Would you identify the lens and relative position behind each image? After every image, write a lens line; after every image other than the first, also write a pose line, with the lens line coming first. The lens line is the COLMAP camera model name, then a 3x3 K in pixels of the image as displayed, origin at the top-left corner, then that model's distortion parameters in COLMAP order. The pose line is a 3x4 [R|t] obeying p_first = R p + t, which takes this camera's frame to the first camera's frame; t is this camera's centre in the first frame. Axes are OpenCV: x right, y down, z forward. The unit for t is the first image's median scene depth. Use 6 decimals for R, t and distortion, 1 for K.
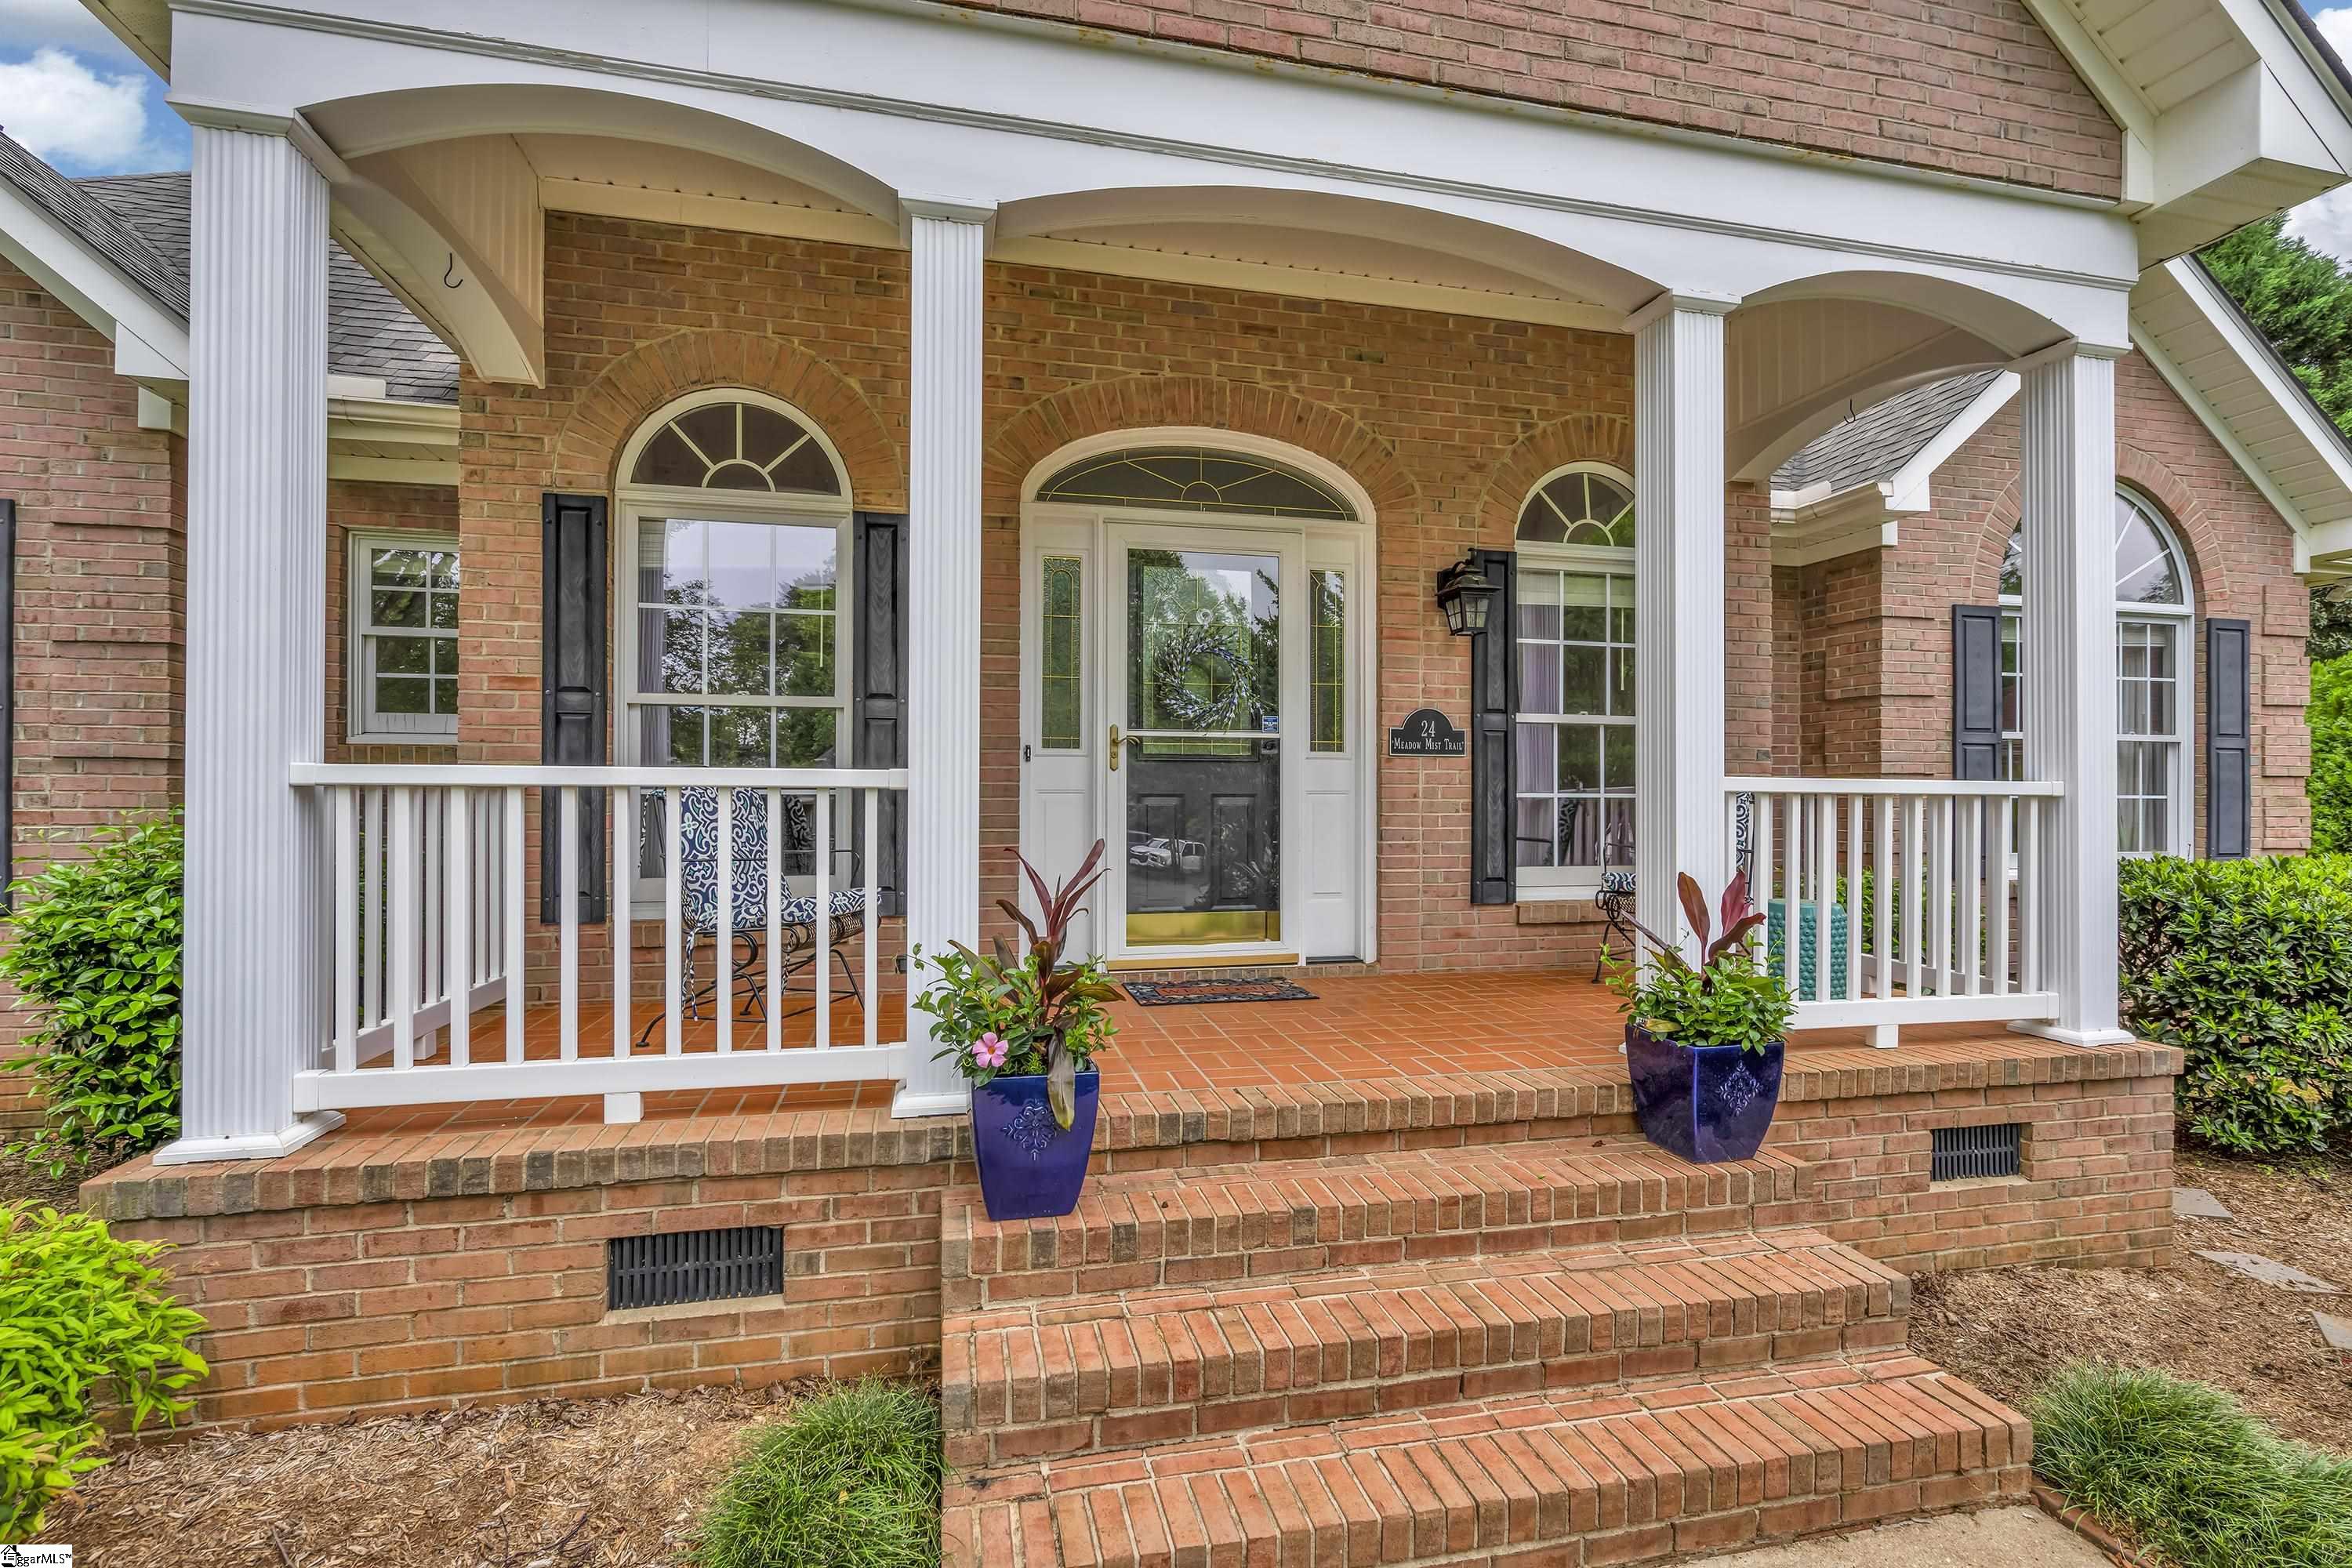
lens RADIAL K [[1055.7, 0, 1172.1], [0, 1055.7, 789.1], [0, 0, 1]] dist [-0.001435, 0.000619]
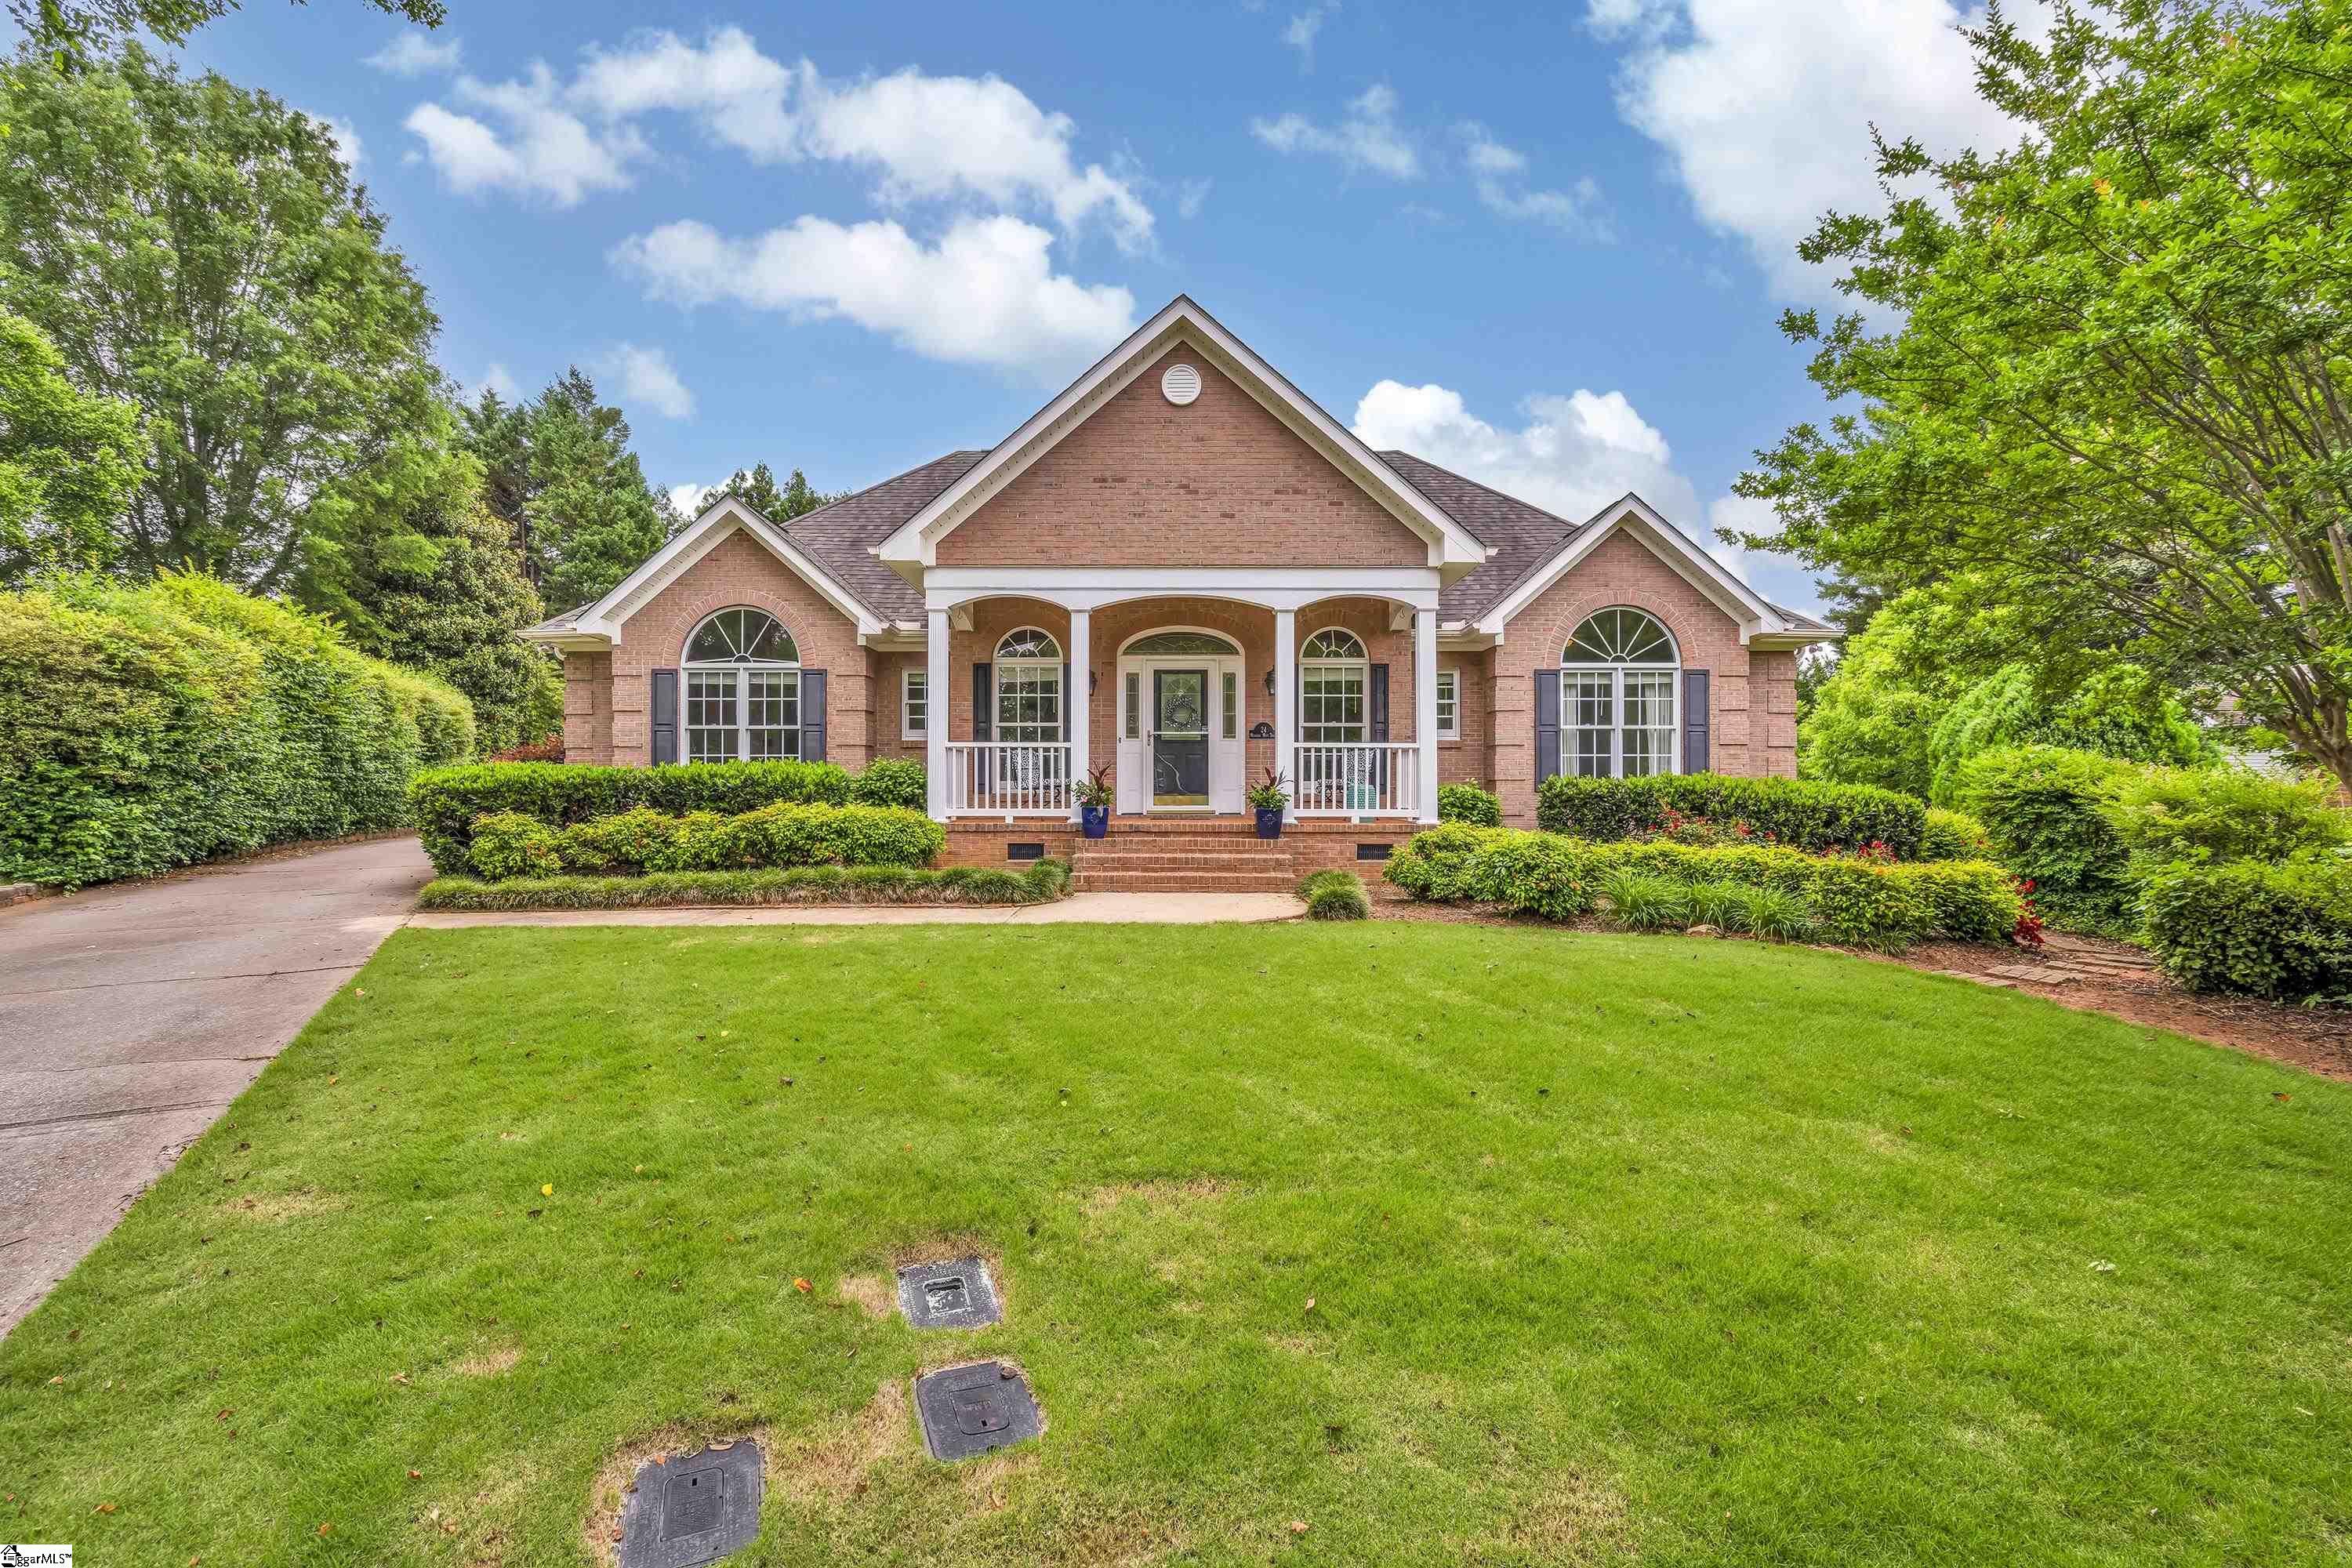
lens RADIAL K [[1055.7, 0, 1169.9], [0, 1055.7, 778.6], [0, 0, 1]] dist [-0.001435, 0.000619]
pose [[0.975430, -0.005402, -0.220242, 0.721386], [0.004067, 0.999970, -0.006517, 0.103804], [0.220271, 0.005461, 0.975423, -2.054960]]
